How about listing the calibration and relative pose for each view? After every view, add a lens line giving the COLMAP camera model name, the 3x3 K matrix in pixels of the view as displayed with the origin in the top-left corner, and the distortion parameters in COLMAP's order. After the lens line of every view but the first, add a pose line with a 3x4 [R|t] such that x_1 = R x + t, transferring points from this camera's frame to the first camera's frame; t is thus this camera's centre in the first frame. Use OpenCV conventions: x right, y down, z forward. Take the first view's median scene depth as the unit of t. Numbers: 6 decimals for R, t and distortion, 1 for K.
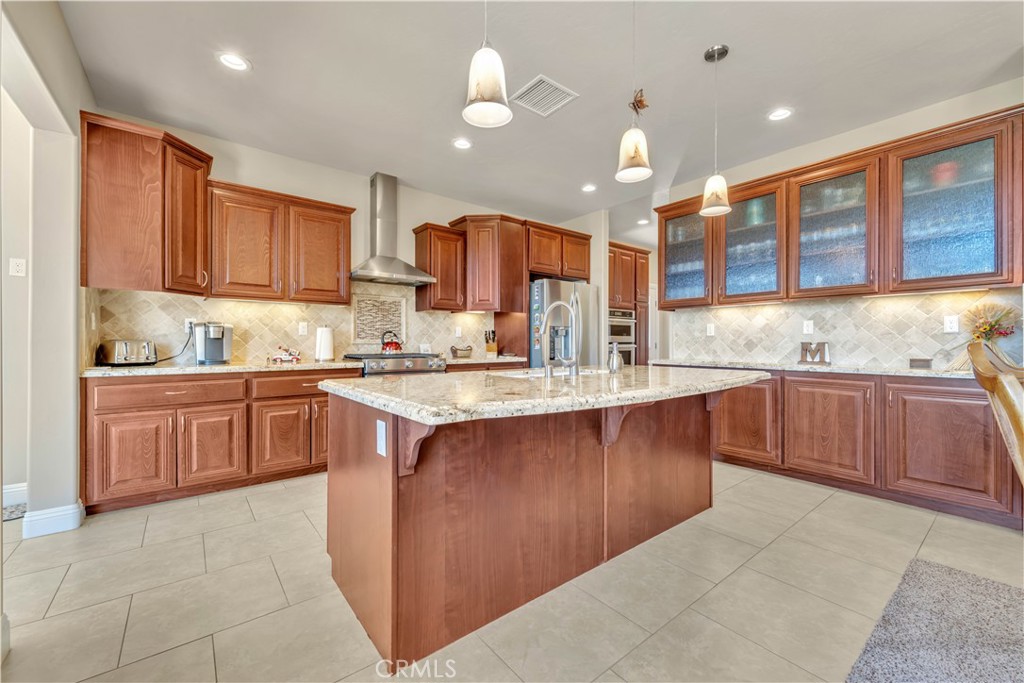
lens RADIAL K [[398.7, 0, 517.6], [0, 398.7, 341.2], [0, 0, 1]] dist [0.000302, 0.000023]
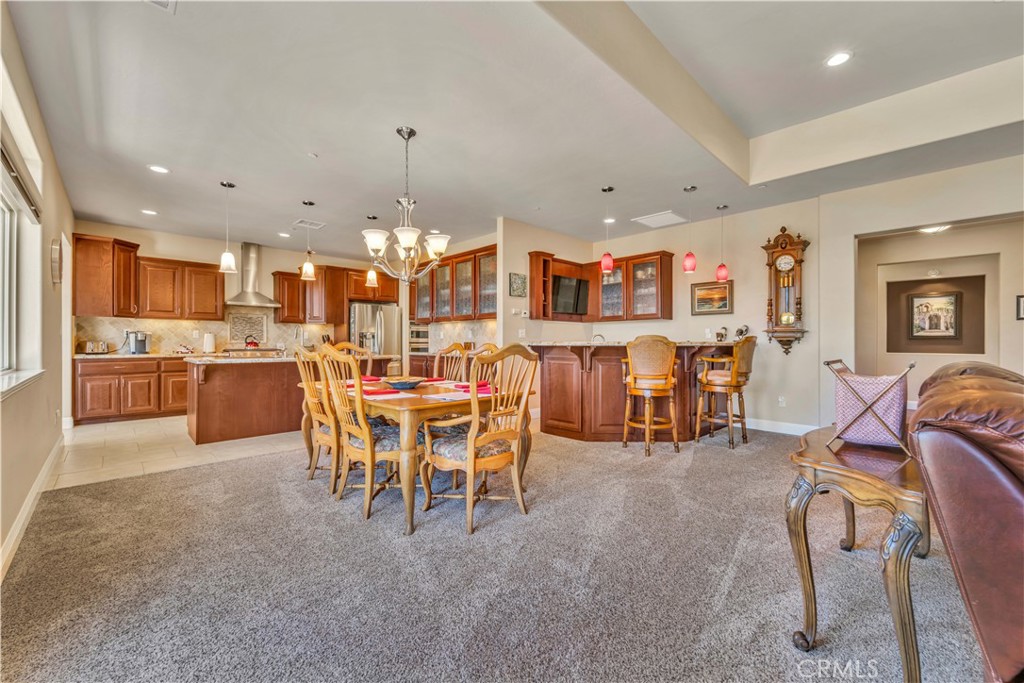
lens RADIAL K [[409.1, 0, 512.0], [0, 409.1, 341.5], [0, 0, 1]] dist [0.000043, 0.000056]
pose [[0.996943, 0.000624, 0.078128, 0.848290], [-0.000686, 0.999999, 0.000763, -0.003006], [-0.078128, -0.000815, 0.996943, -1.077661]]
